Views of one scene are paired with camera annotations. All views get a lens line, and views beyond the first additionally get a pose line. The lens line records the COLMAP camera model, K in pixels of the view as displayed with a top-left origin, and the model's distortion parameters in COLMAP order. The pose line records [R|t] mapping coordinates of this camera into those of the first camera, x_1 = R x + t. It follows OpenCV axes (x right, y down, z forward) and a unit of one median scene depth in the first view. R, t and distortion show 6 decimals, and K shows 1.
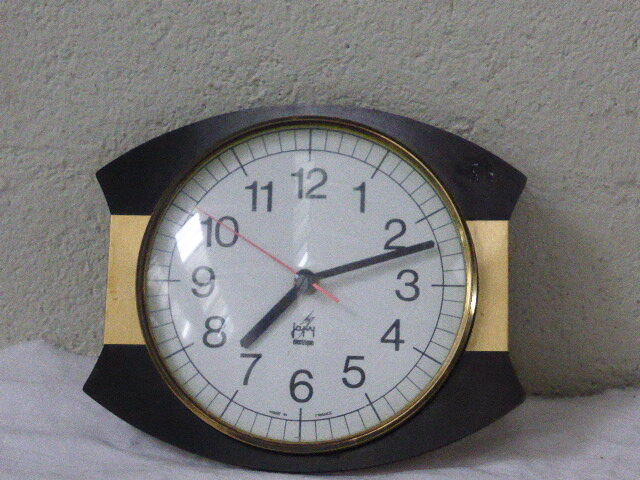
lens RADIAL K [[1918.1, 0, 325.8], [0, 1918.1, 240.0], [0, 0, 1]] dist [0.216568, 0.000000]
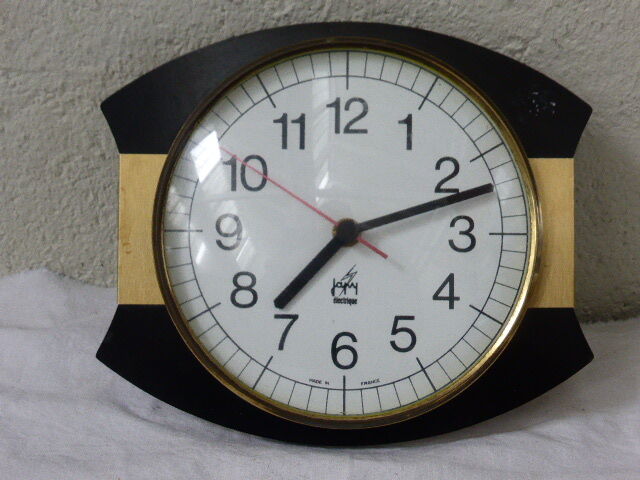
lens RADIAL K [[1319.1, 0, 357.0], [0, 1319.1, 266.9], [0, 0, 1]] dist [-0.124548, 0.000000]
pose [[0.995801, -0.018815, 0.089591, -0.059460], [0.002071, 0.983030, 0.183431, -0.071979], [-0.091522, -0.182475, 0.978942, 0.404290]]
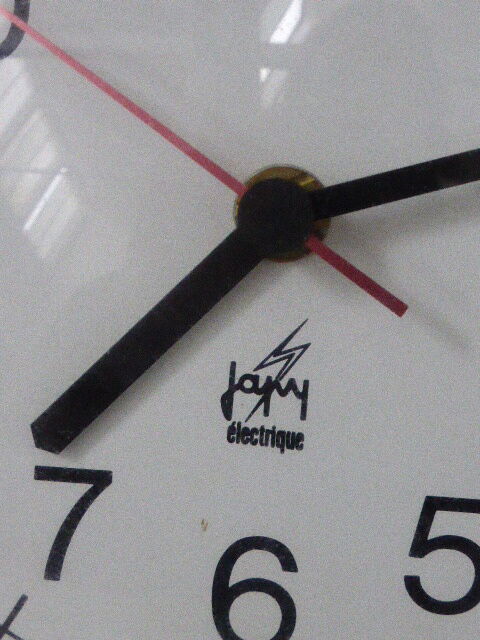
lens RADIAL K [[2050.8, 0, 241.1], [0, 2050.8, 321.5], [0, 0, 1]] dist [-0.022905, 0.000000]
pose [[0.998484, 0.032258, -0.044604, -0.002749], [-0.017482, 0.954179, 0.298726, -0.047446], [0.052197, -0.297493, 0.953296, 0.720126]]
